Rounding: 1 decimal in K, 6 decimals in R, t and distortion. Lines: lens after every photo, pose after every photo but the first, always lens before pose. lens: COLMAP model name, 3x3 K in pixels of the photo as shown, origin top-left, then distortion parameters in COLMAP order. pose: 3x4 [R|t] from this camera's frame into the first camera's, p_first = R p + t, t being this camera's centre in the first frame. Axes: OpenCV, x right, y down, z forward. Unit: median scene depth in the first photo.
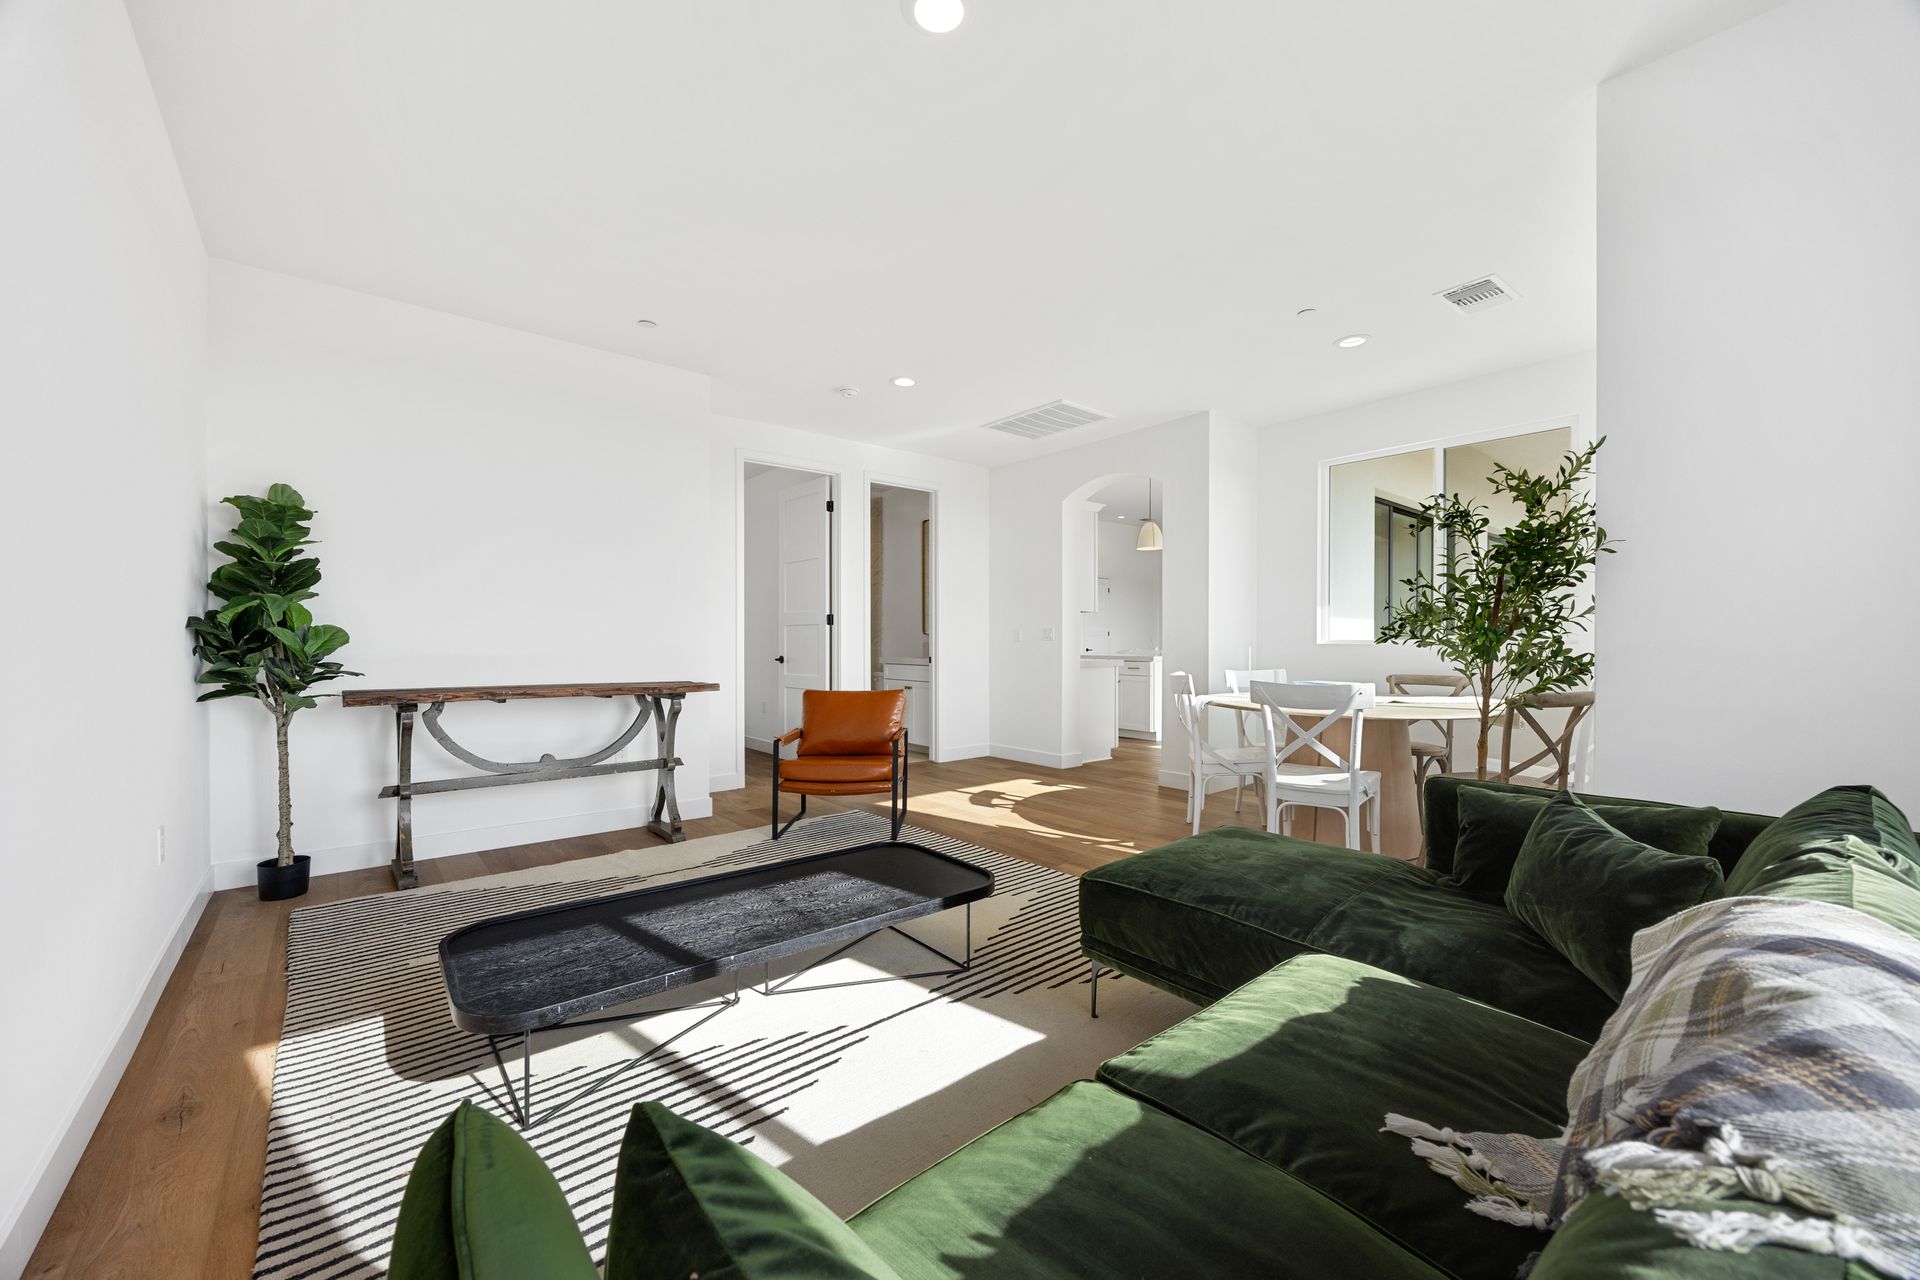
lens RADIAL K [[753.7, 0, 961.1], [0, 753.7, 642.7], [0, 0, 1]] dist [0.000582, -0.000086]
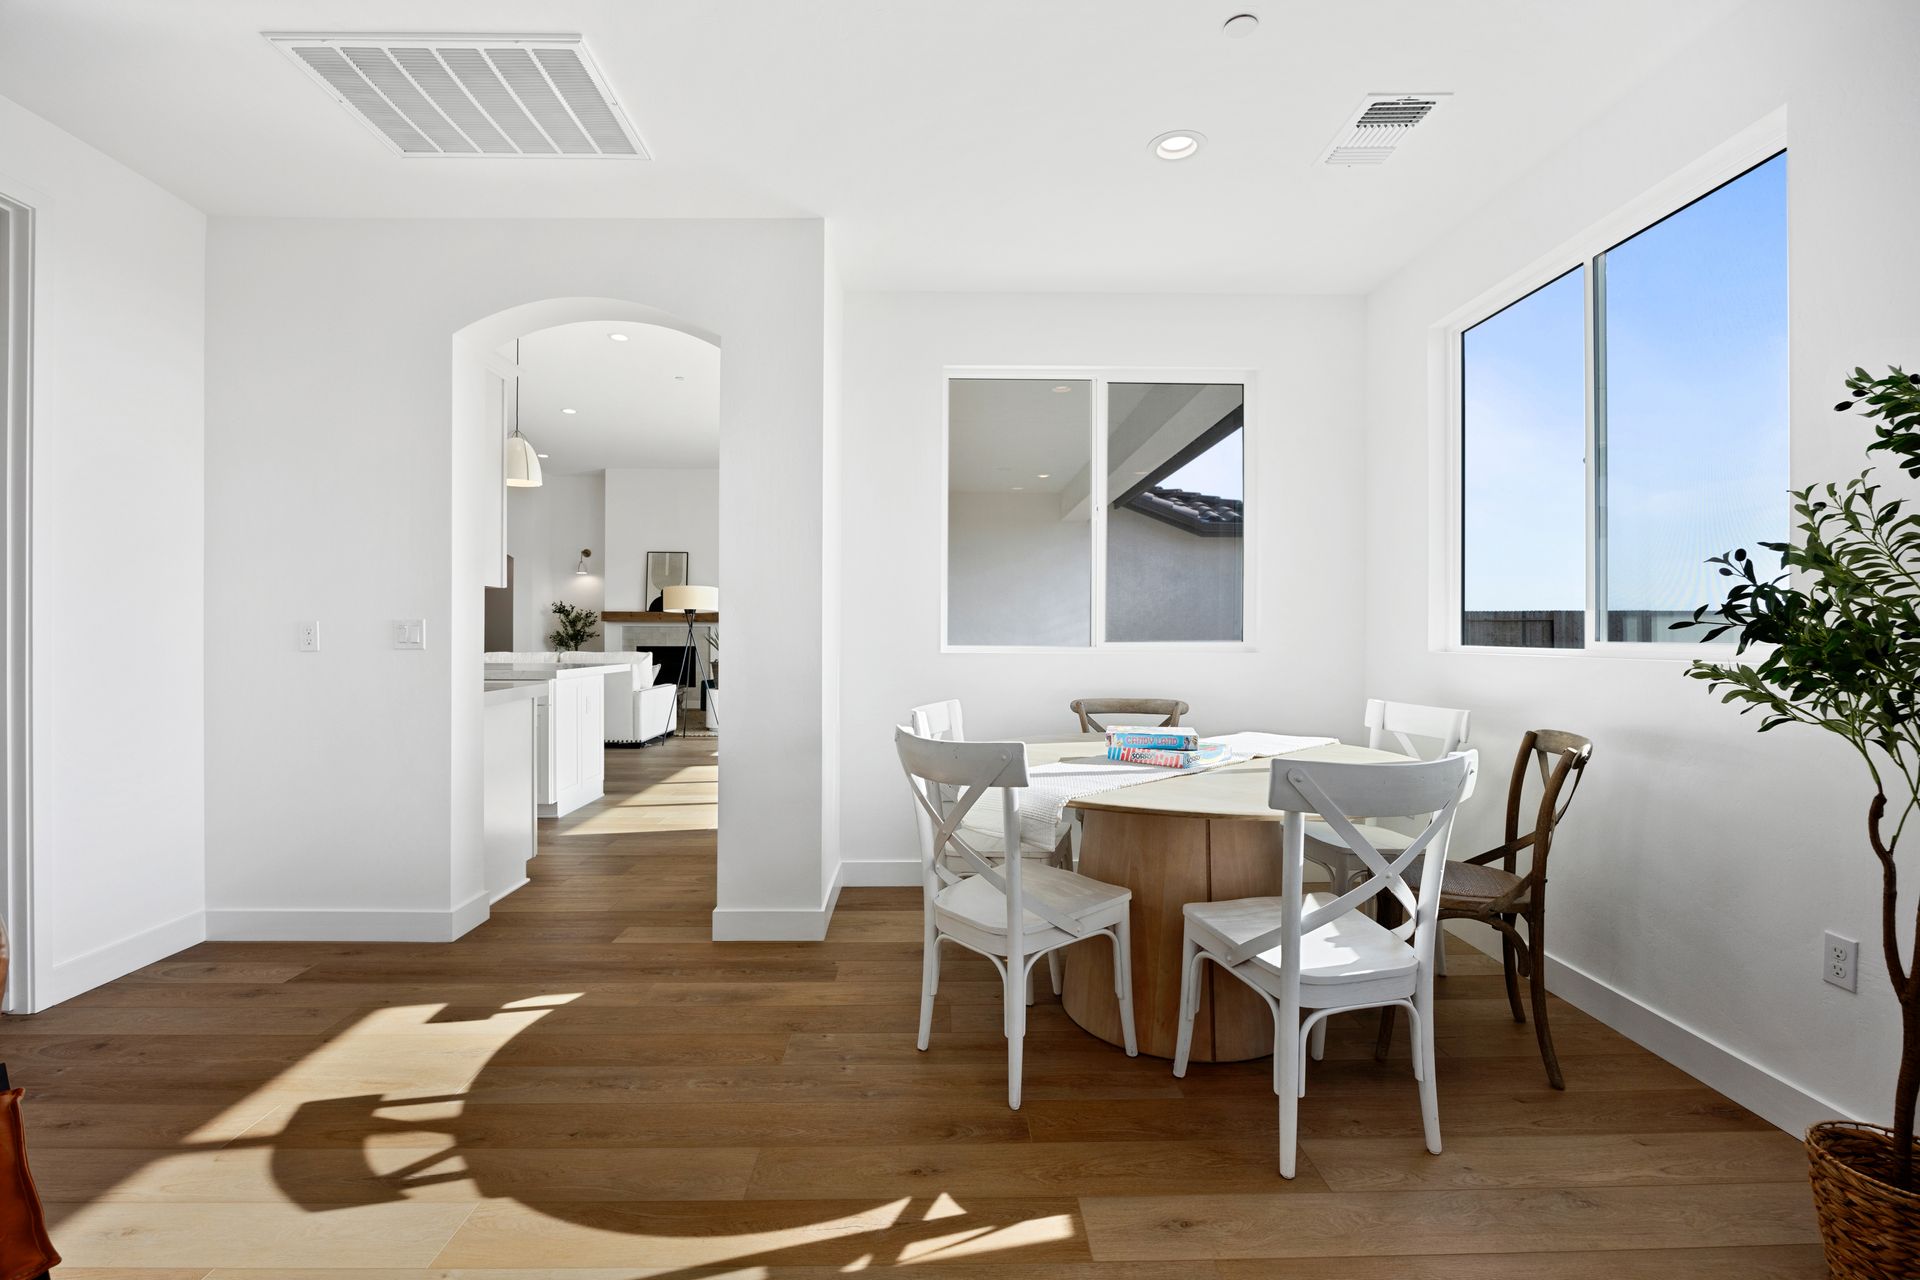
lens RADIAL K [[857.0, 0, 957.6], [0, 857.0, 638.4], [0, 0, 1]] dist [0.001116, 0.000141]
pose [[0.646183, -0.000804, 0.763182, -0.075627], [0.000942, 1.000000, 0.000256, -0.011644], [-0.763182, 0.000553, 0.646183, 0.562053]]
